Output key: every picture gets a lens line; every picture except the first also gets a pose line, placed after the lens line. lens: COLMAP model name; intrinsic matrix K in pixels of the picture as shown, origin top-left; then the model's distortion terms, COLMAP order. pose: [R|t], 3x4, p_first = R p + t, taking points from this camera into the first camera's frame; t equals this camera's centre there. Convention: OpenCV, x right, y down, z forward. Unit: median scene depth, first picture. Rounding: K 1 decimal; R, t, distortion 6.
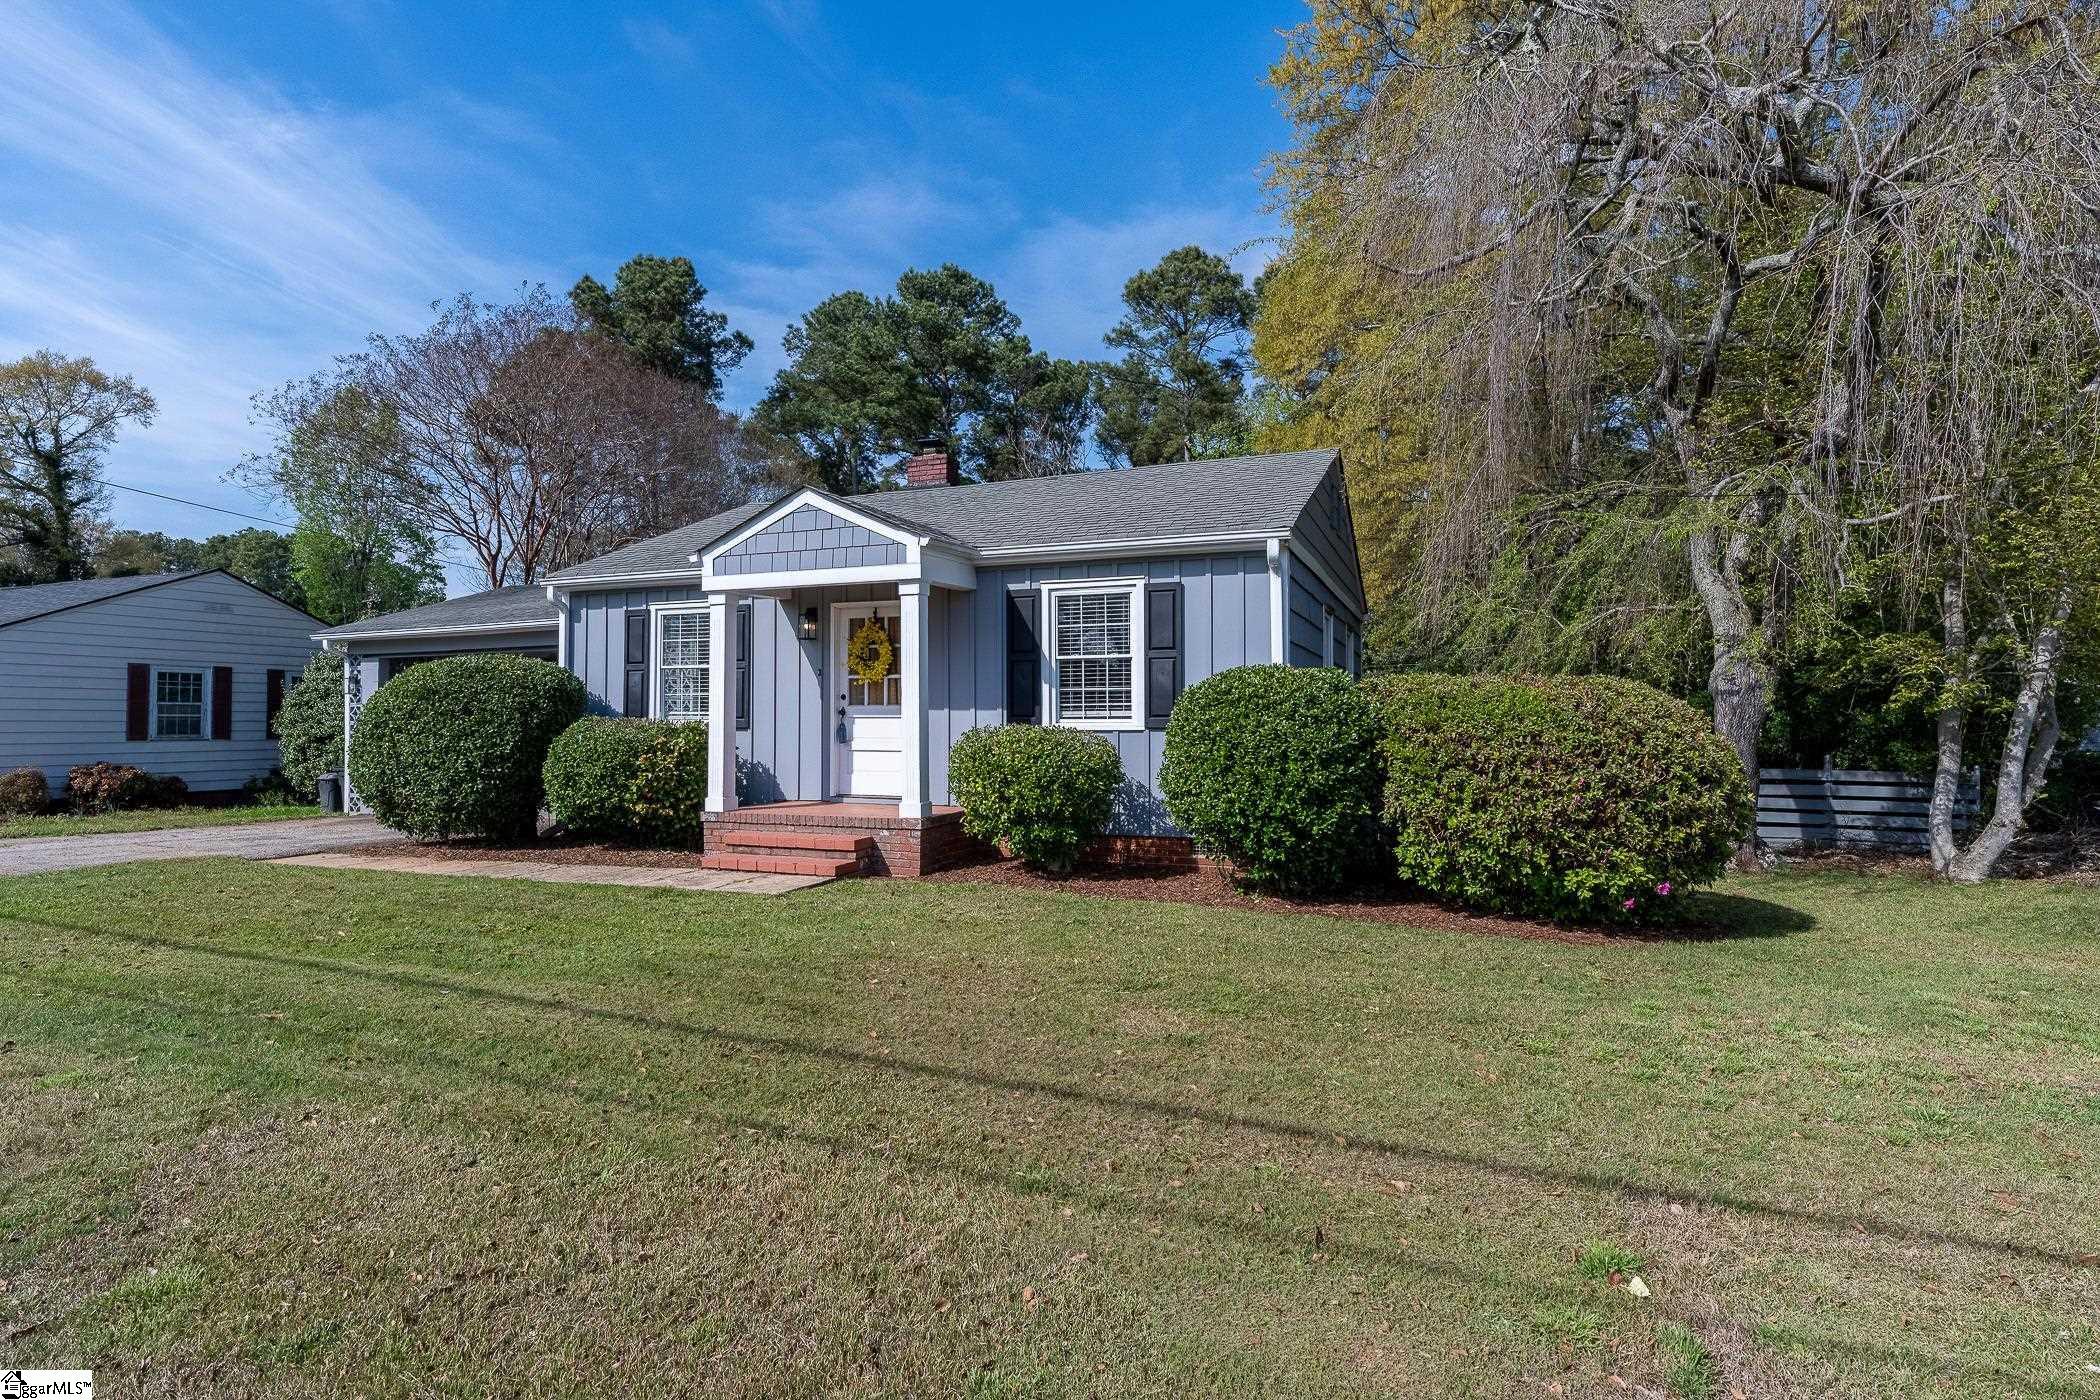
lens RADIAL K [[1060.5, 0, 1050.5], [0, 1060.5, 701.2], [0, 0, 1]] dist [-0.004930, -0.000209]
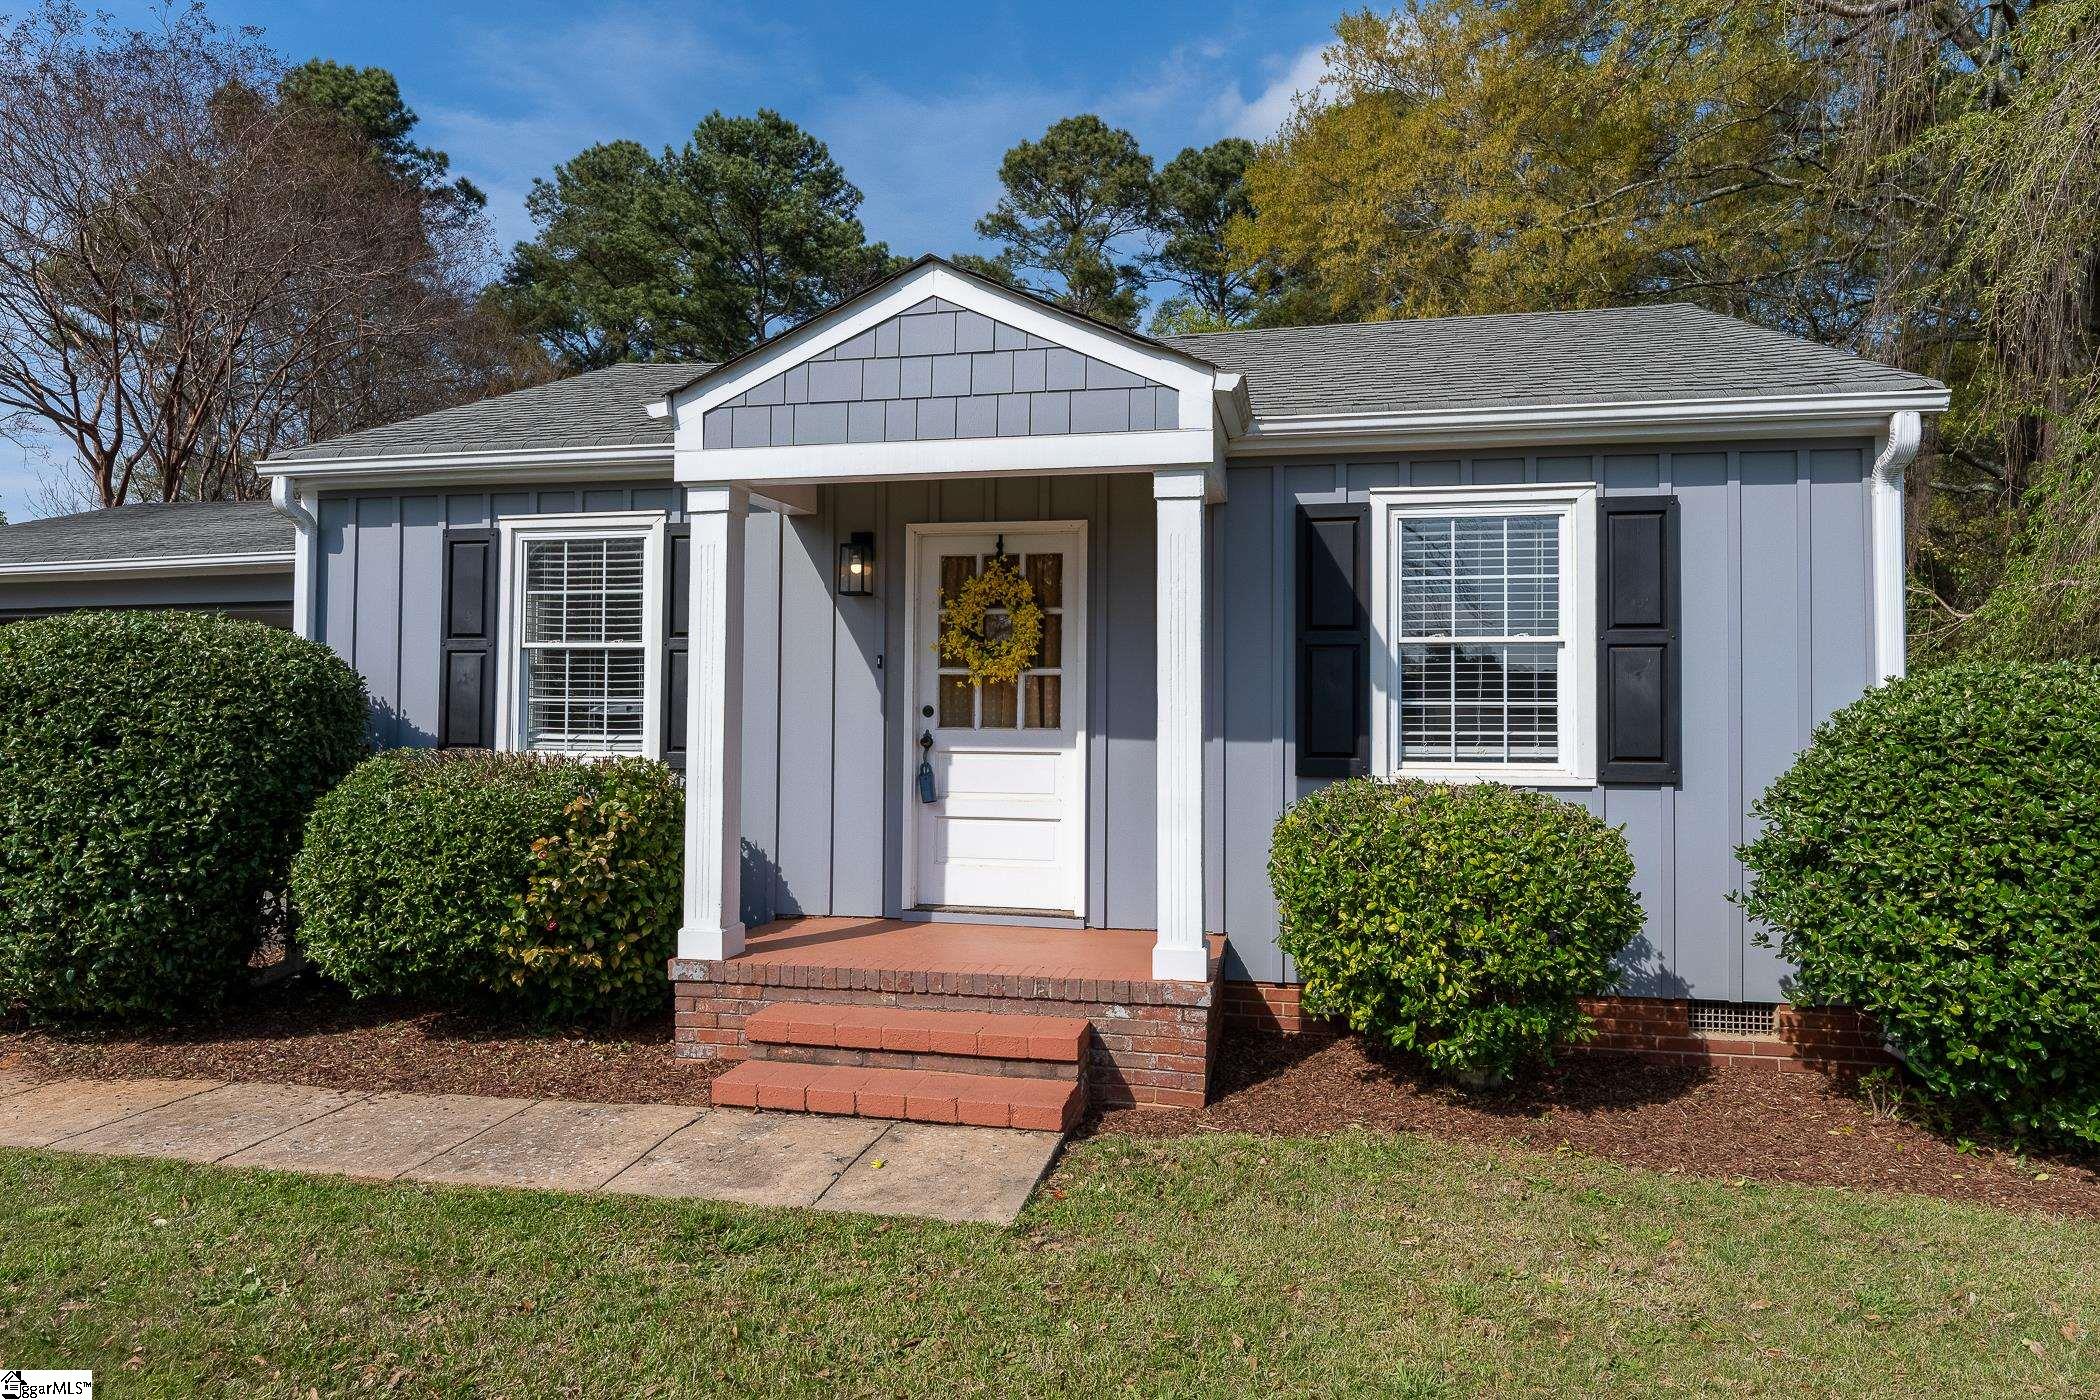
lens RADIAL K [[1291.4, 0, 1048.1], [0, 1291.4, 703.2], [0, 0, 1]] dist [-0.002370, 0.000004]
pose [[0.985974, 0.010442, 0.166572, -0.242255], [-0.010871, 0.999940, 0.001664, -0.009430], [-0.166545, -0.003451, 0.986028, 0.387422]]
